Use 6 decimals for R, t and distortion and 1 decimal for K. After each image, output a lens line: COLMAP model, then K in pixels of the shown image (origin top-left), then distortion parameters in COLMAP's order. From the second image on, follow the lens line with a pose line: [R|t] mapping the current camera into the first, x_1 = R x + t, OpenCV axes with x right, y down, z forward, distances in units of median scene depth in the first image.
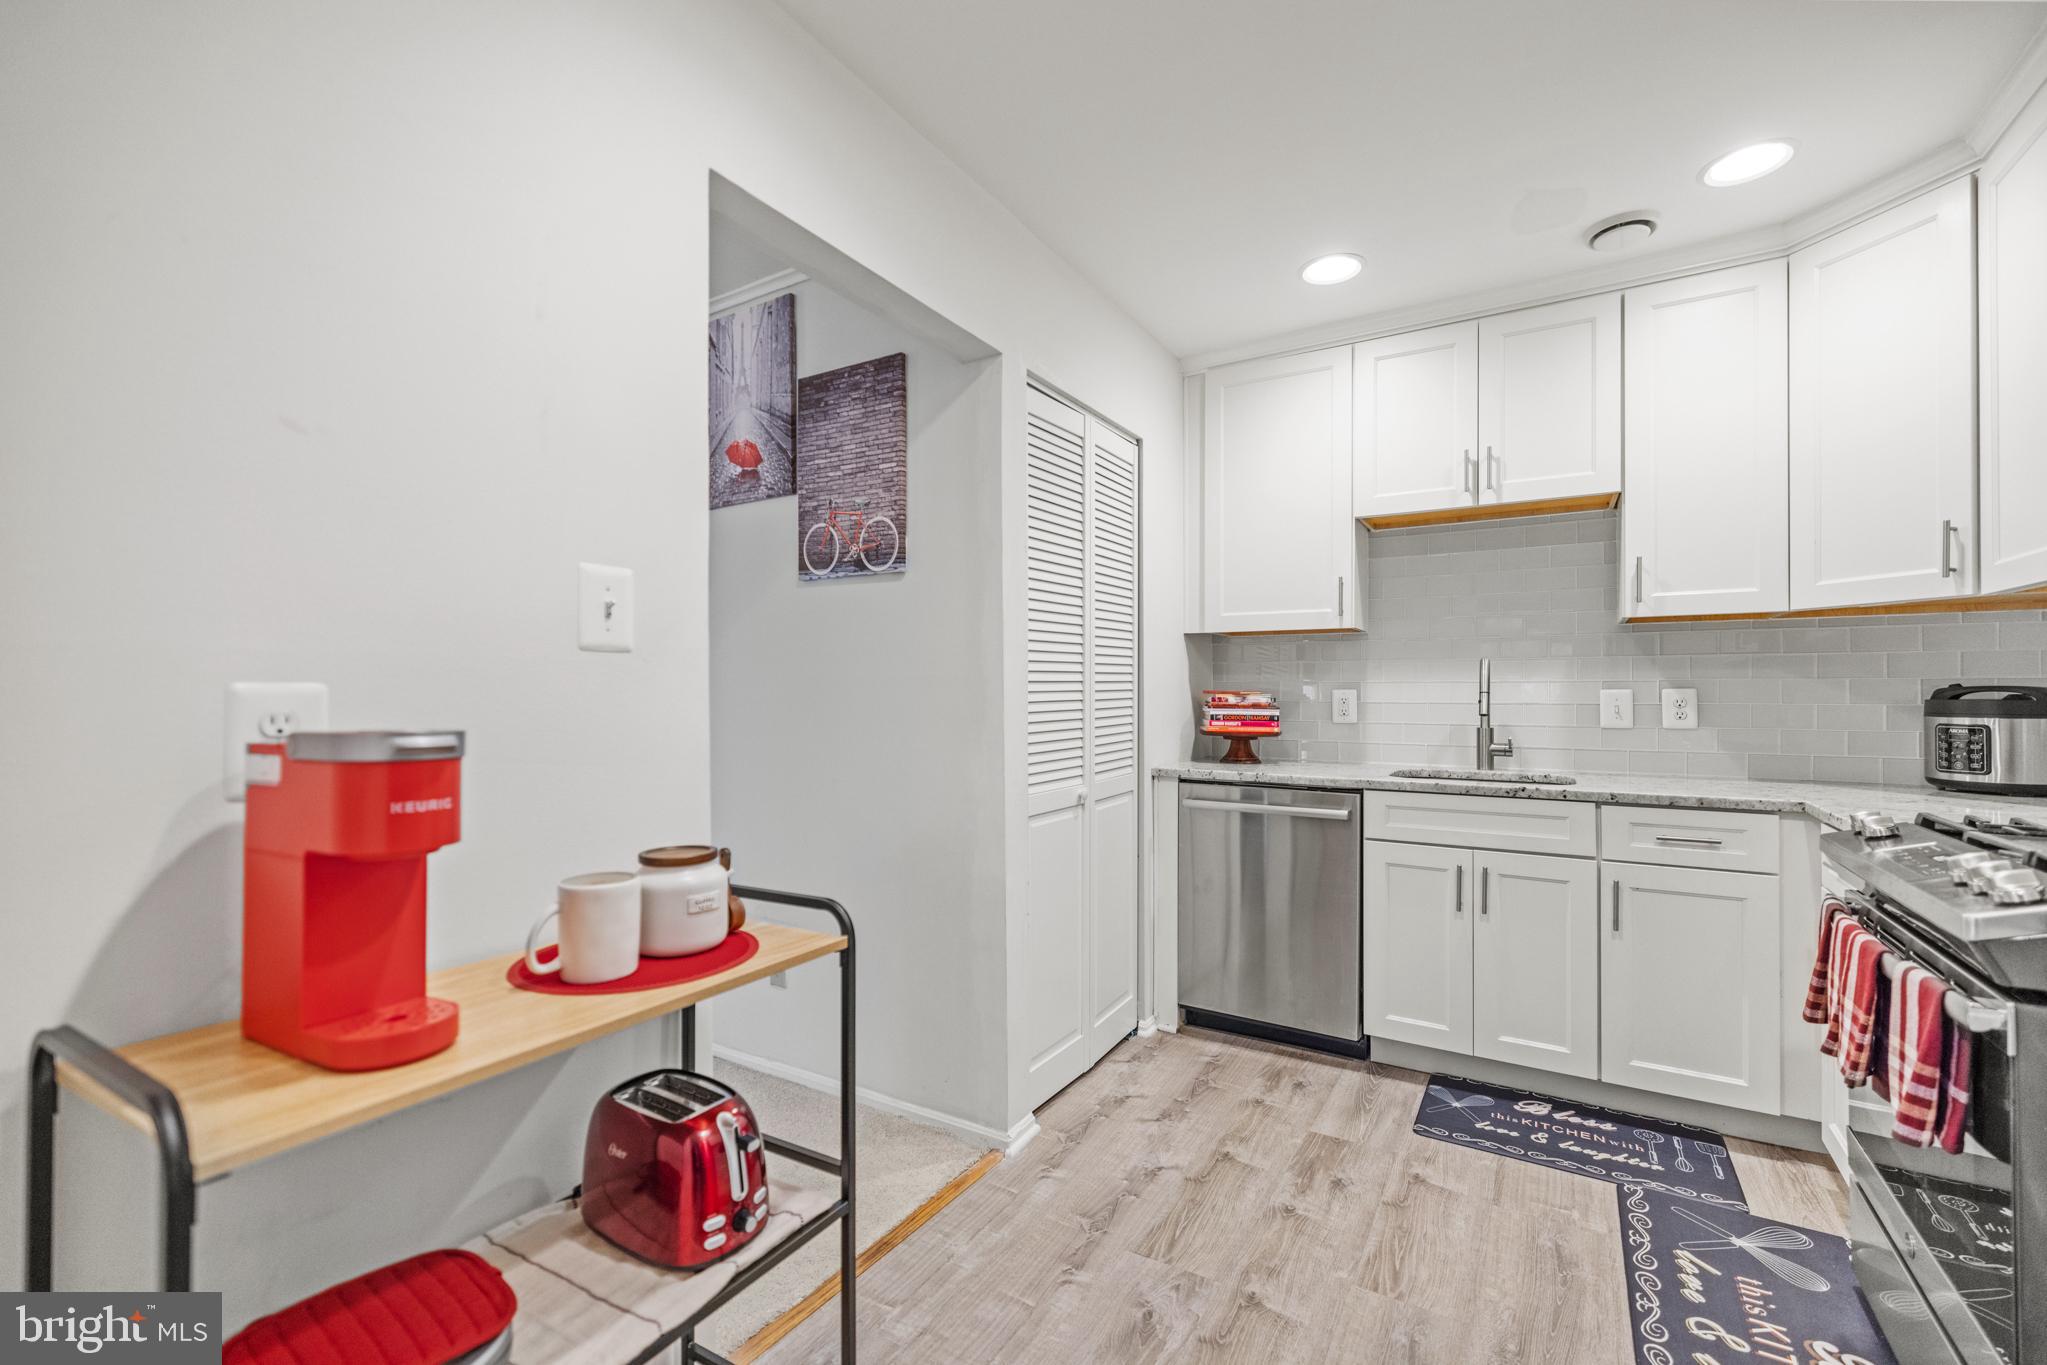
lens RADIAL K [[866.9, 0, 1022.1], [0, 866.9, 689.1], [0, 0, 1]] dist [0.003331, -0.000428]
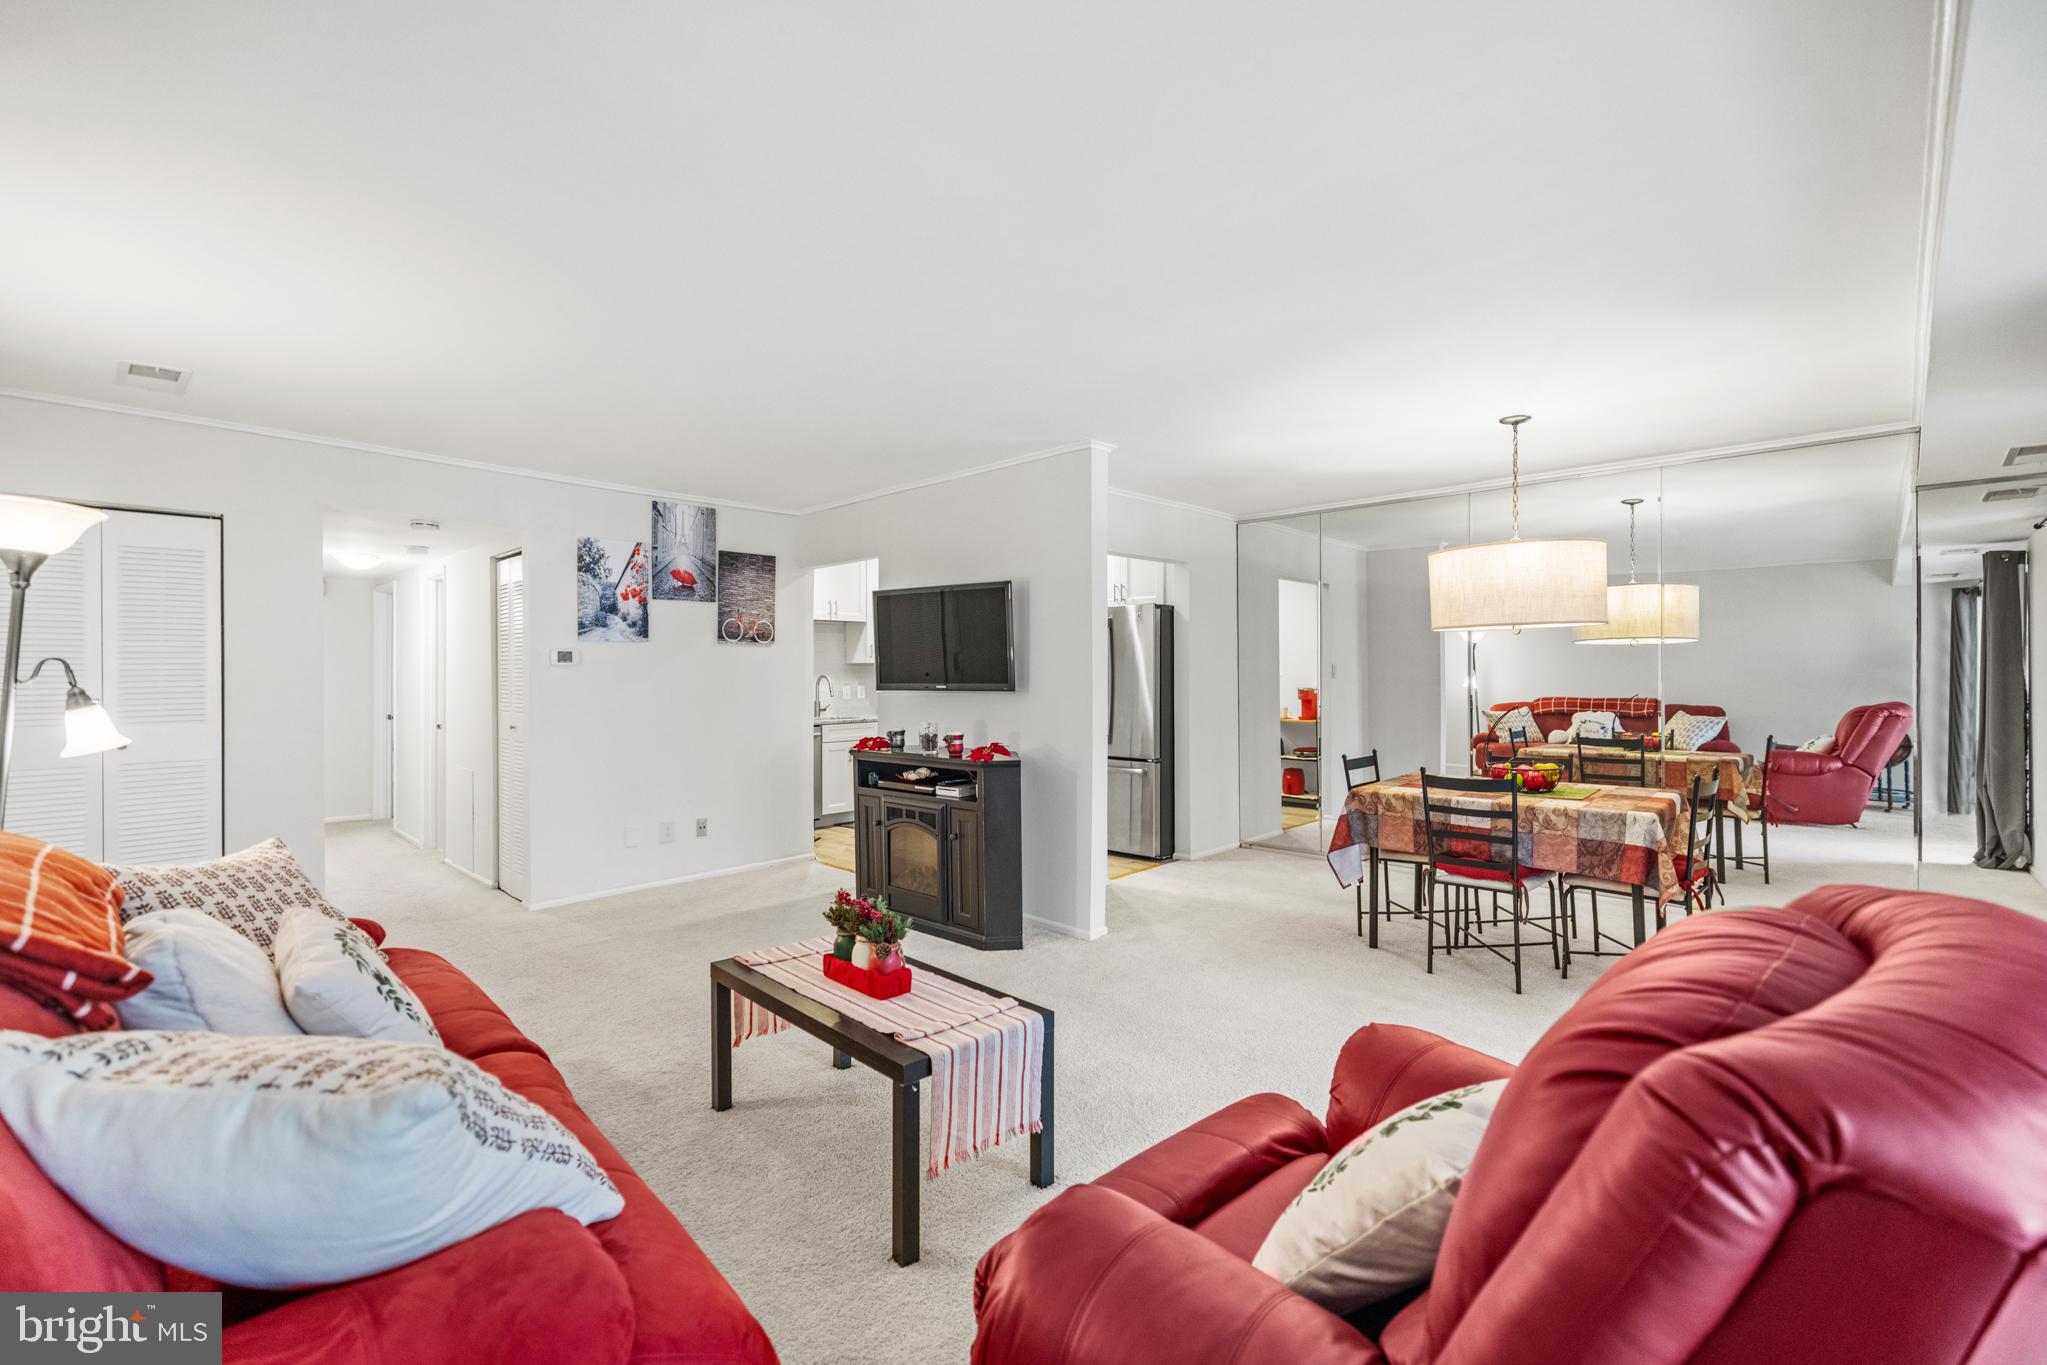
lens RADIAL K [[866.9, 0, 1012.3], [0, 866.9, 675.7], [0, 0, 1]] dist [0.003331, -0.000428]
pose [[0.239425, -0.006388, 0.970894, -2.307087], [0.001419, 0.999980, 0.006230, -0.059007], [-0.970914, -0.000114, 0.239429, -0.242683]]
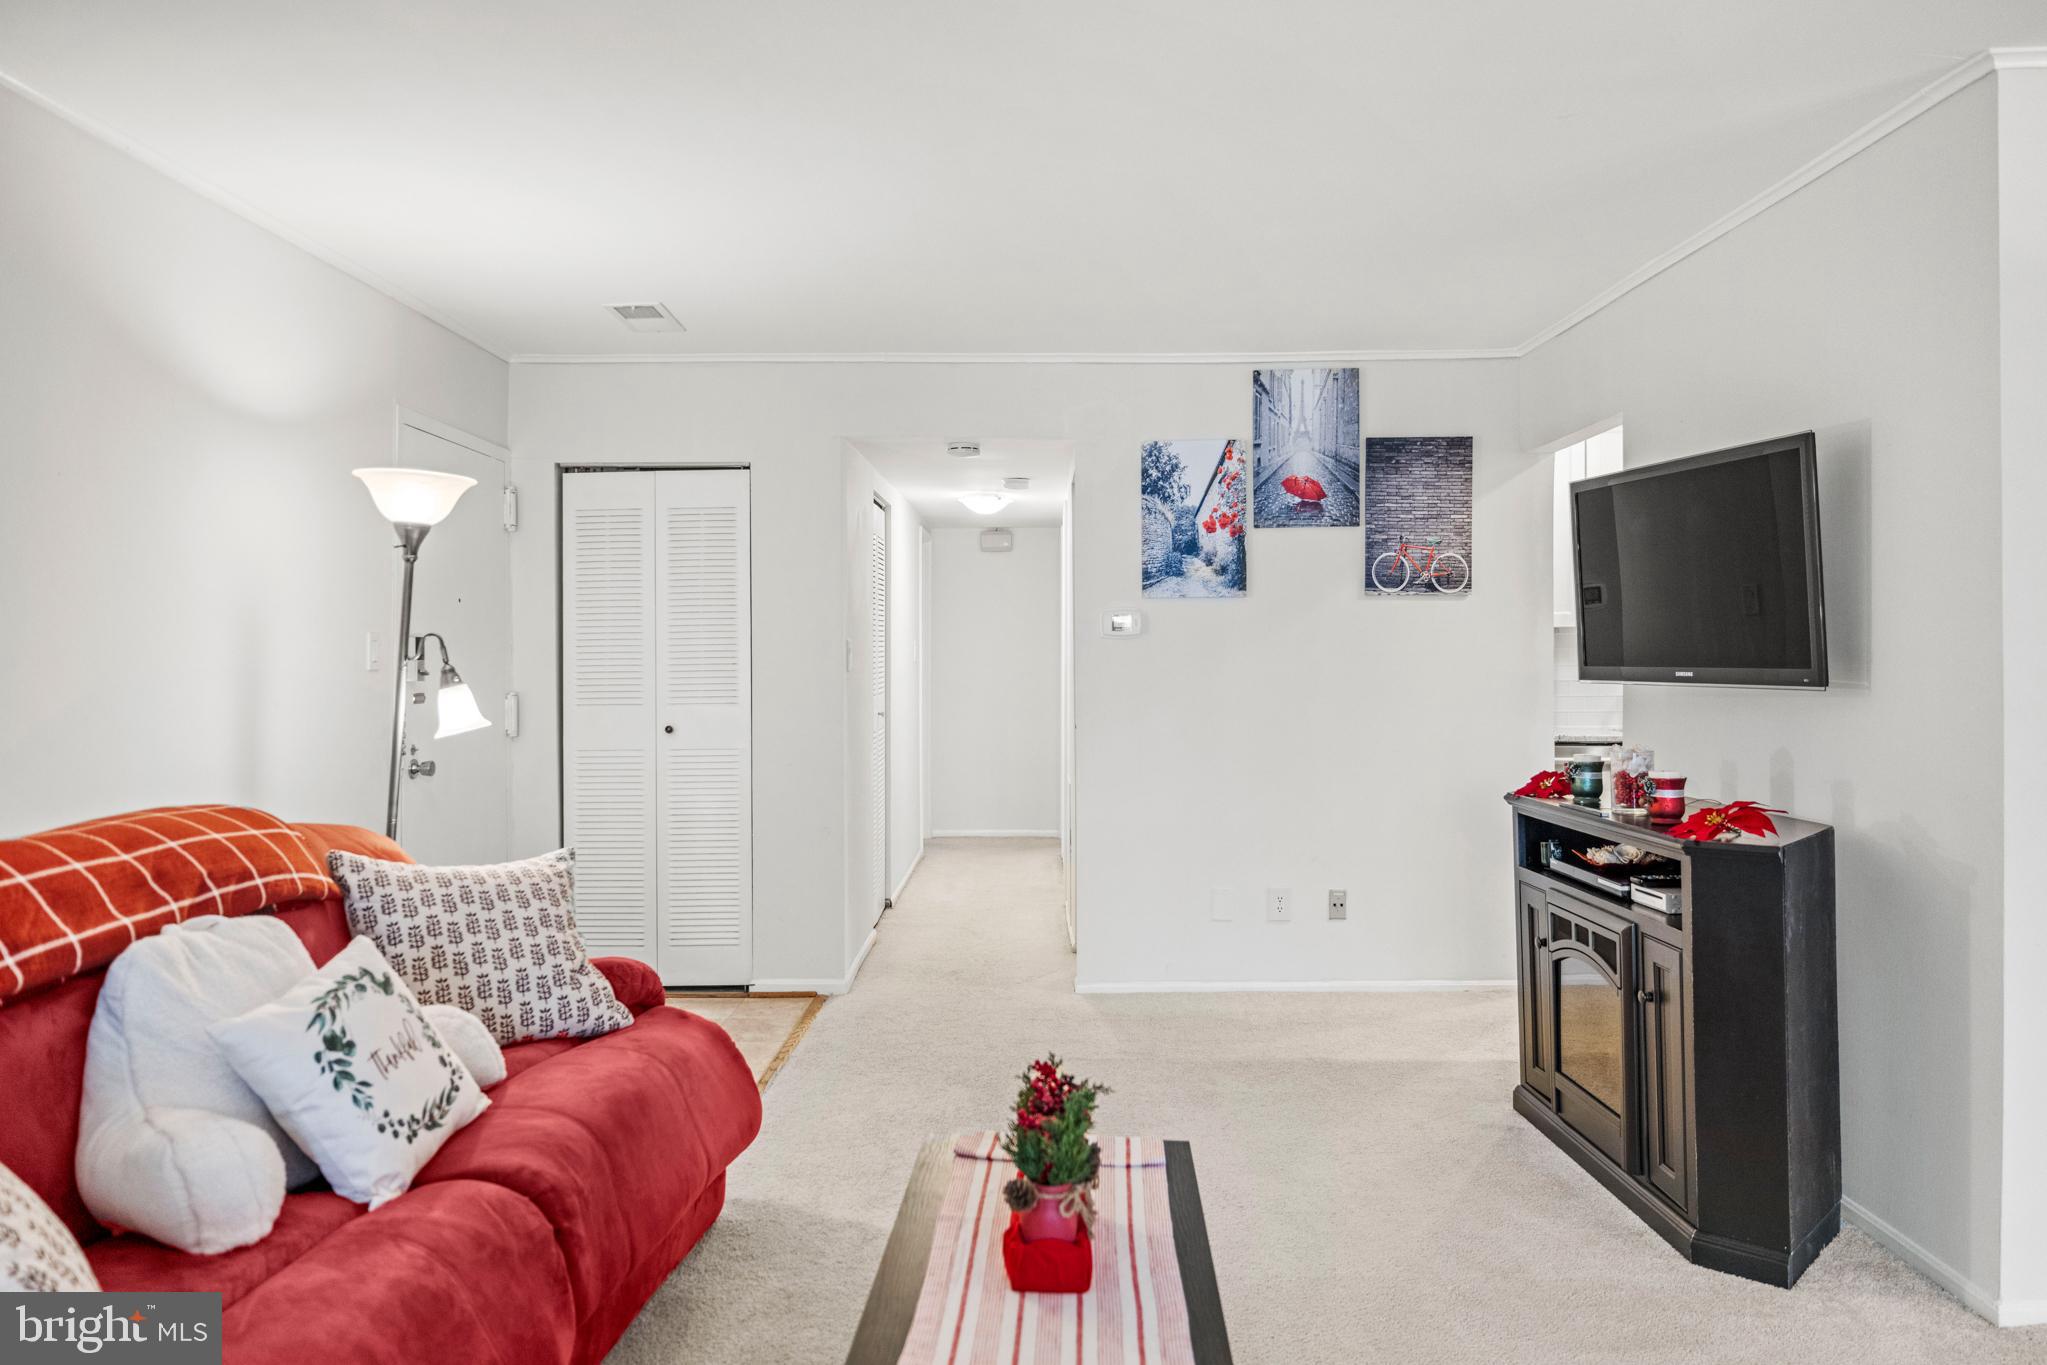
lens RADIAL K [[1388.9, 0, 985.1], [0, 1388.9, 638.0], [0, 0, 1]] dist [-0.007230, 0.010629]
pose [[0.872754, -0.003192, 0.488151, -1.838330], [0.006390, 0.999968, -0.004885, -0.058849], [-0.488119, 0.007383, 0.872746, -0.533418]]
